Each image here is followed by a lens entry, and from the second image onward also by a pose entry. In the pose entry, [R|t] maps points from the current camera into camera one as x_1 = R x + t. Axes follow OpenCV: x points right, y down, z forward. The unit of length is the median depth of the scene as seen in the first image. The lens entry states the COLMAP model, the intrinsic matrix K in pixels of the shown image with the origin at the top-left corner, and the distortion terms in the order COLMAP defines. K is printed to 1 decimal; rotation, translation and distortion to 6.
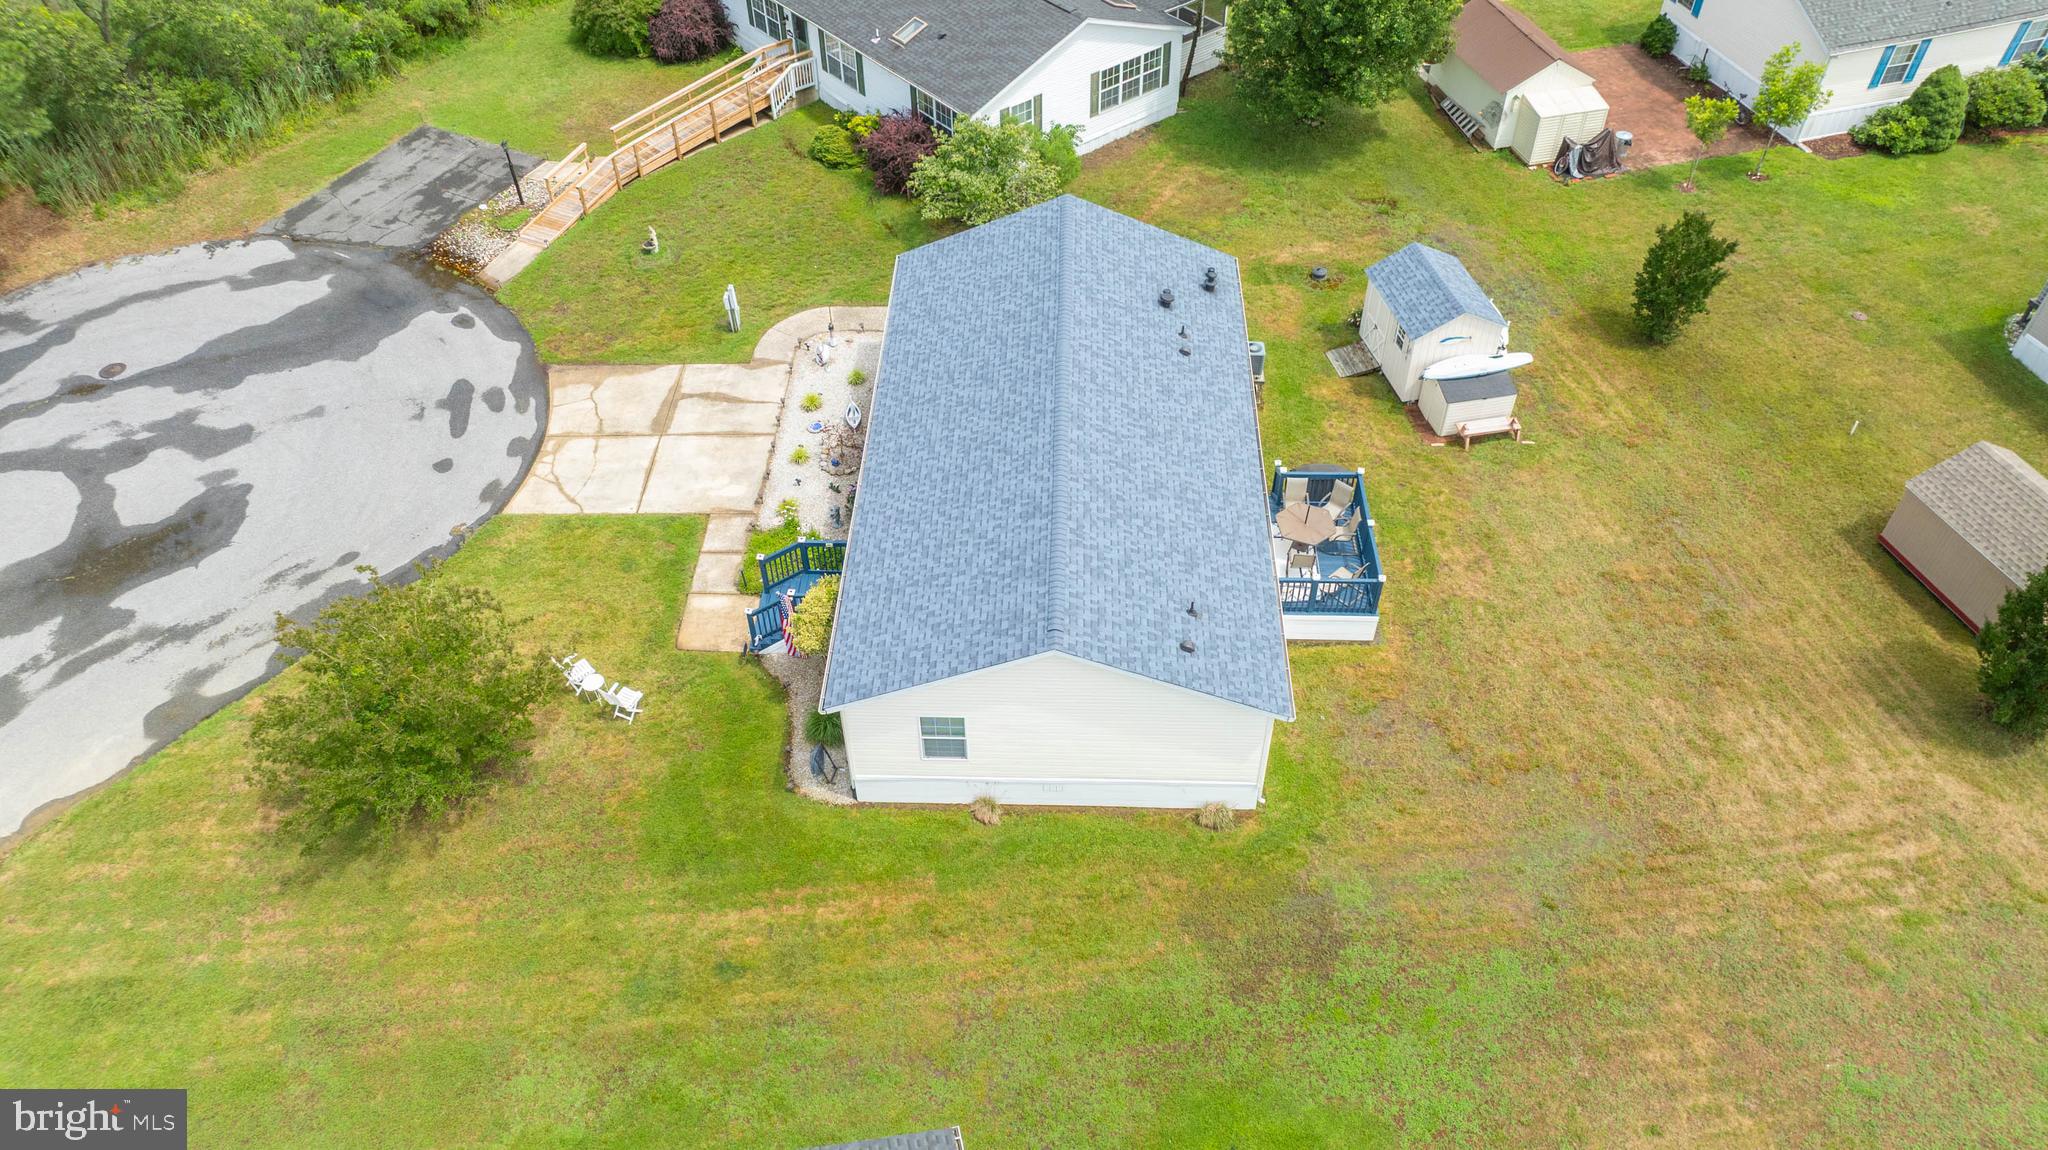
lens RADIAL K [[1451.7, 0, 1026.0], [0, 1451.7, 577.1], [0, 0, 1]] dist [-0.025580, 0.020659]
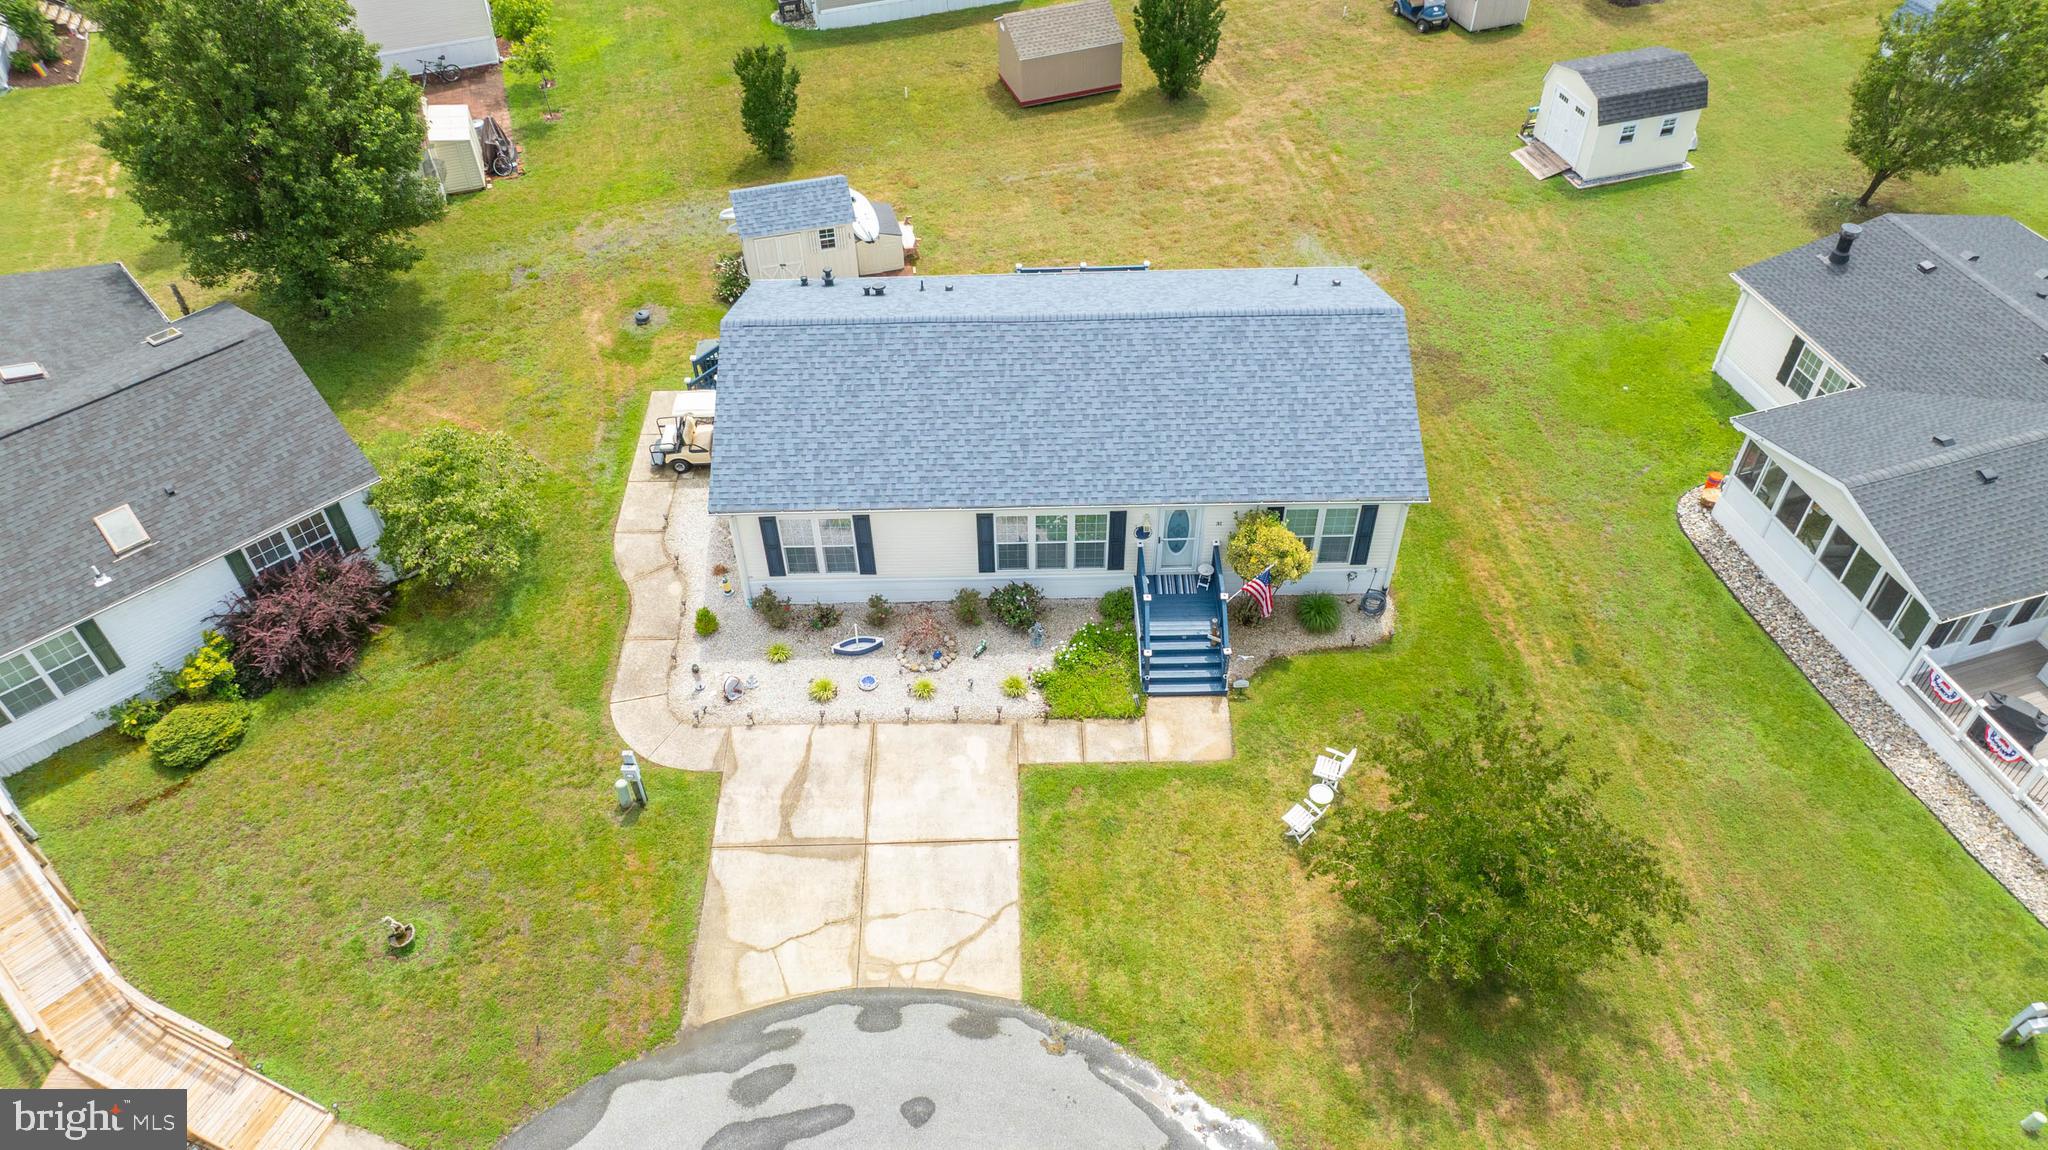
lens RADIAL K [[1451.7, 0, 1023.1], [0, 1451.7, 575.0], [0, 0, 1]] dist [-0.025580, 0.020659]
pose [[-0.048568, -0.697364, 0.715070, -0.701899], [0.720256, 0.471551, 0.508794, -0.492334], [-0.692006, 0.539744, 0.479378, 0.508329]]
